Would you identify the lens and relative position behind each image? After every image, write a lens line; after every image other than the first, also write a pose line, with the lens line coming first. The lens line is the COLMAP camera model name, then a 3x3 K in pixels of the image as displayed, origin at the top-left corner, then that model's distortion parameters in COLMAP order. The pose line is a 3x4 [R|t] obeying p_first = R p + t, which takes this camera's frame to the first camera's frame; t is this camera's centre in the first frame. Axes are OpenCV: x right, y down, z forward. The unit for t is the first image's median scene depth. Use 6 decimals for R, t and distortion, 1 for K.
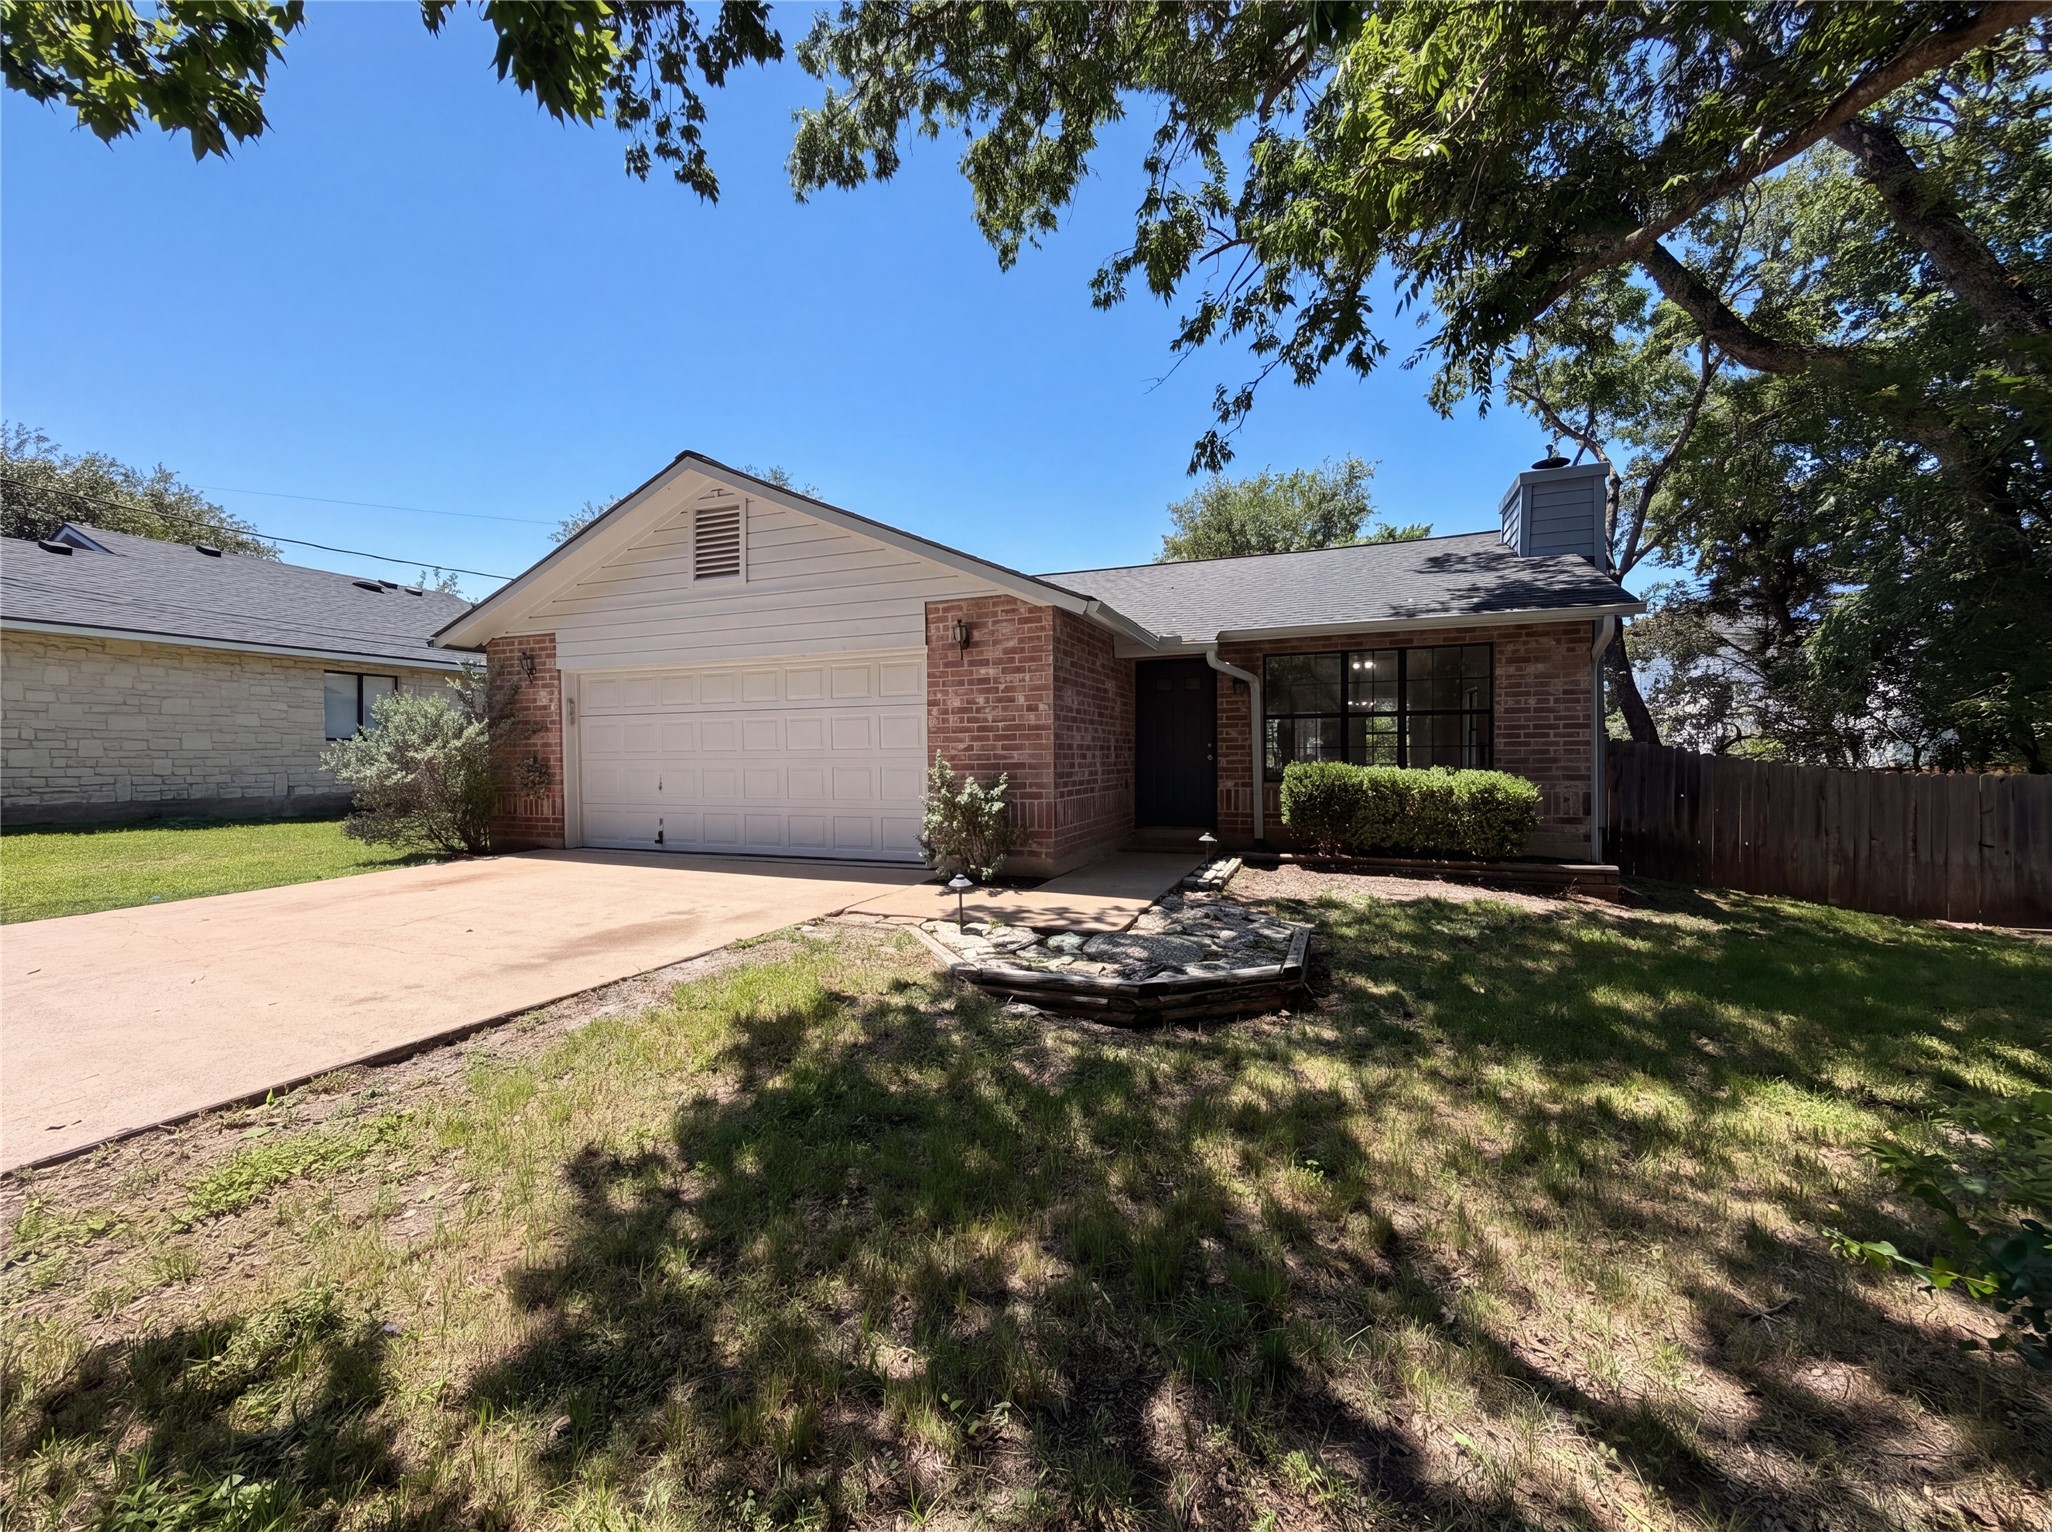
lens RADIAL K [[834.4, 0, 1028.5], [0, 834.4, 760.1], [0, 0, 1]] dist [0.001029, 0.000024]
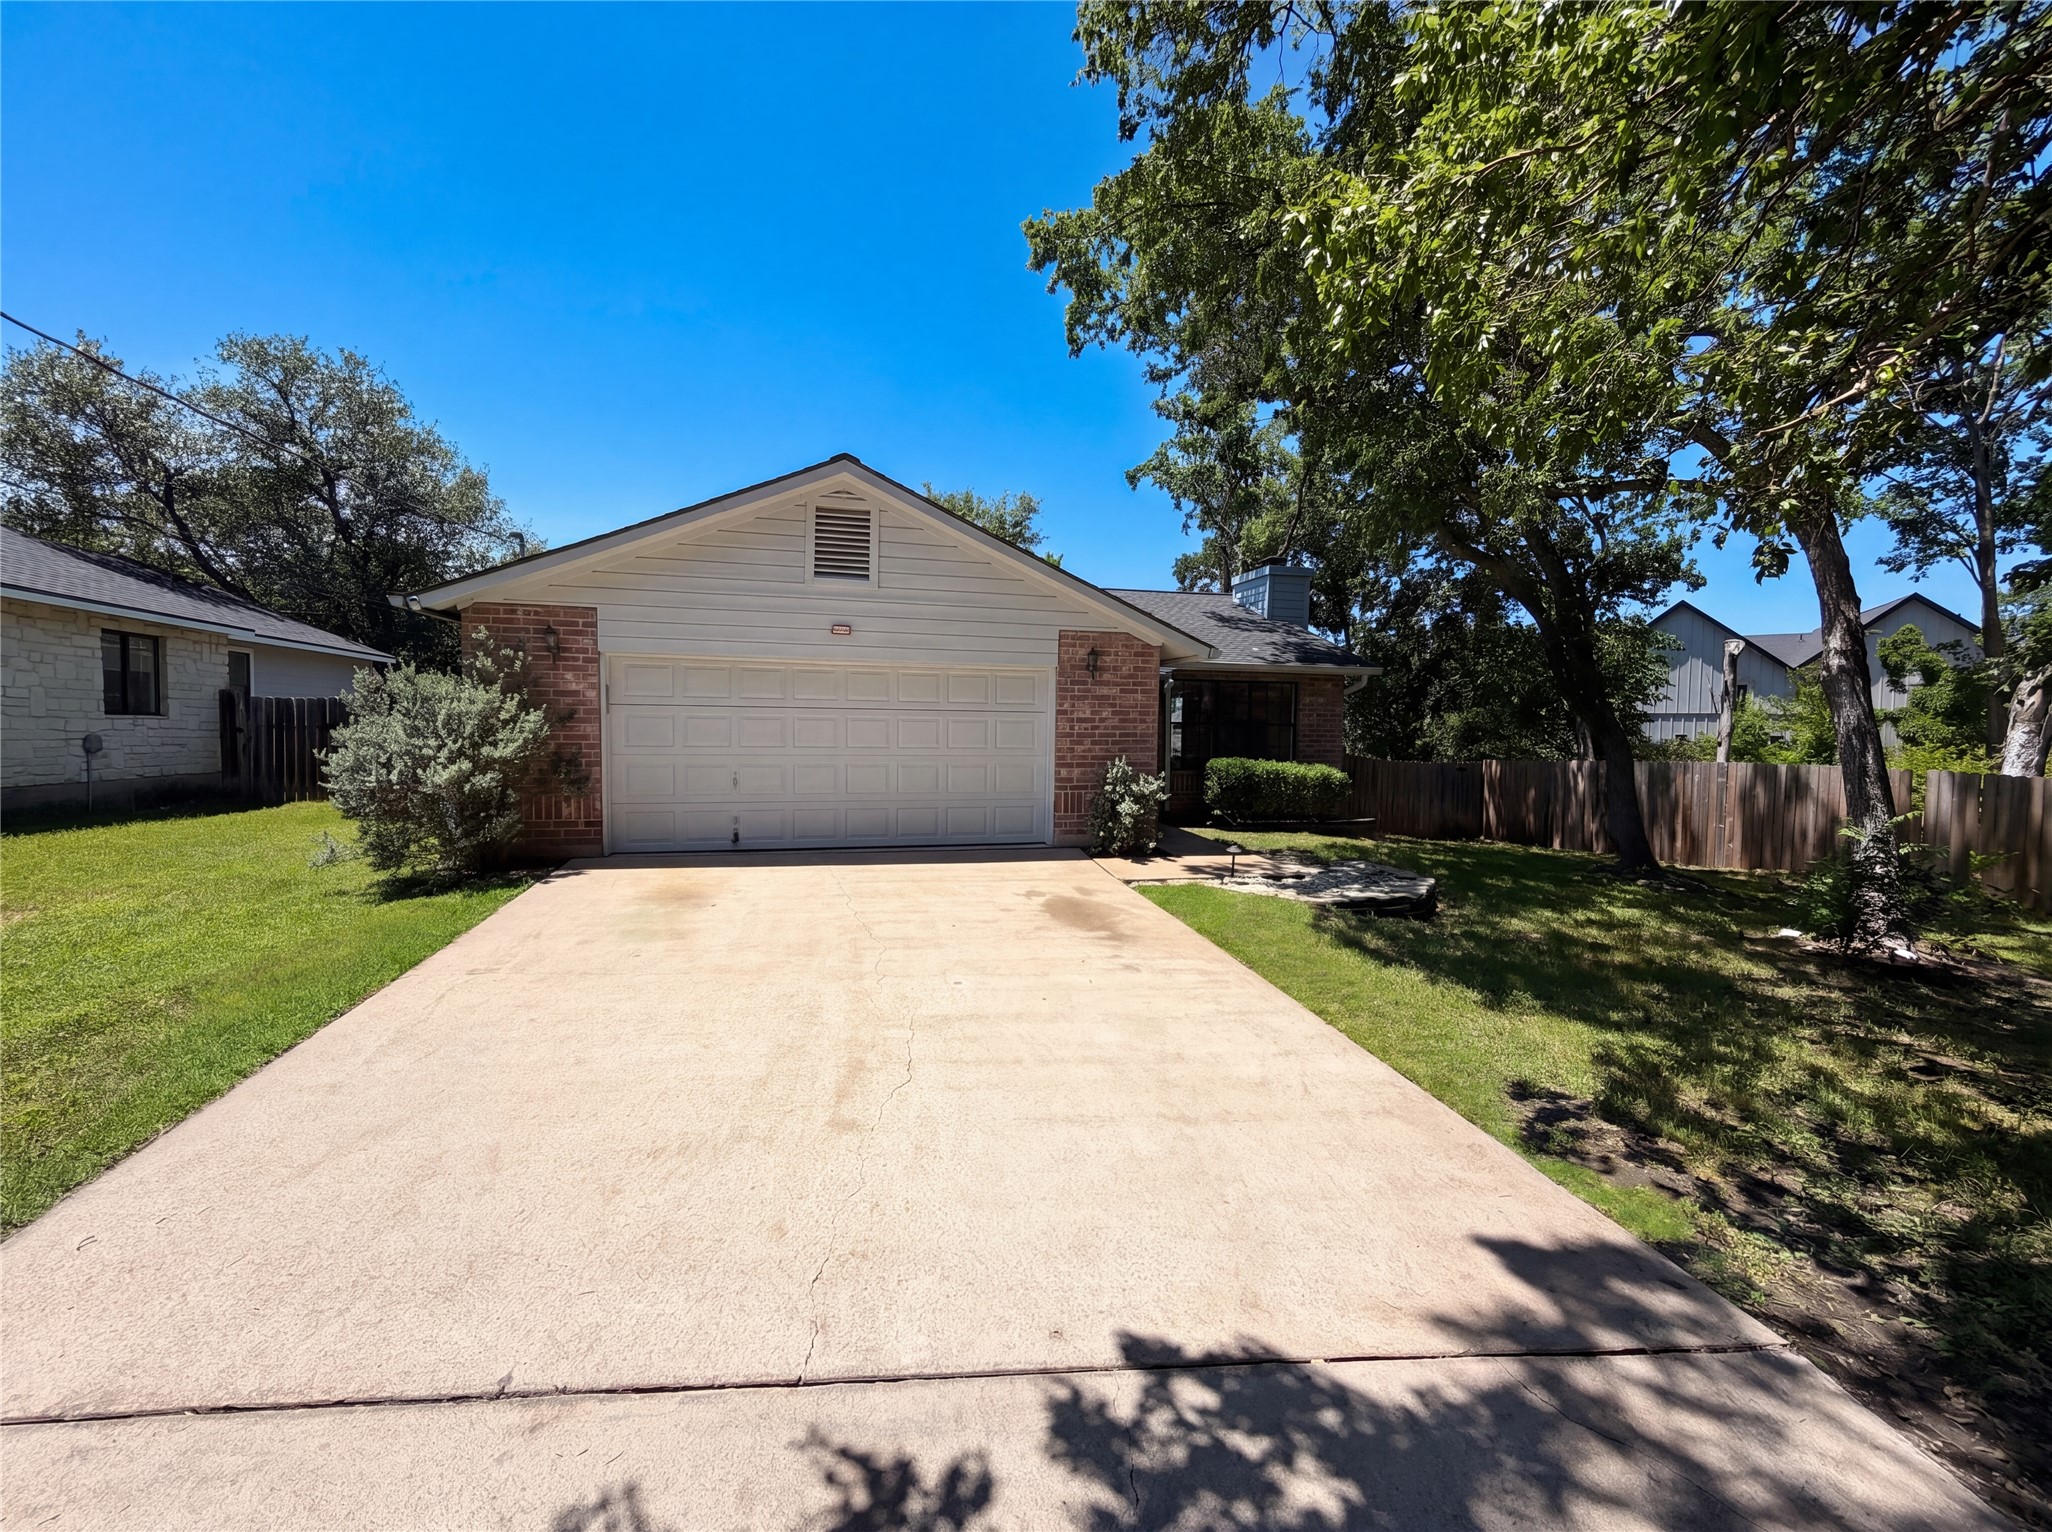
lens RADIAL K [[834.4, 0, 1025.3], [0, 834.4, 766.4], [0, 0, 1]] dist [0.001029, 0.000024]
pose [[0.781831, -0.010609, 0.623400, -0.850639], [-0.013772, 0.999317, 0.034278, -0.027823], [-0.623338, -0.035386, 0.781152, 0.058244]]
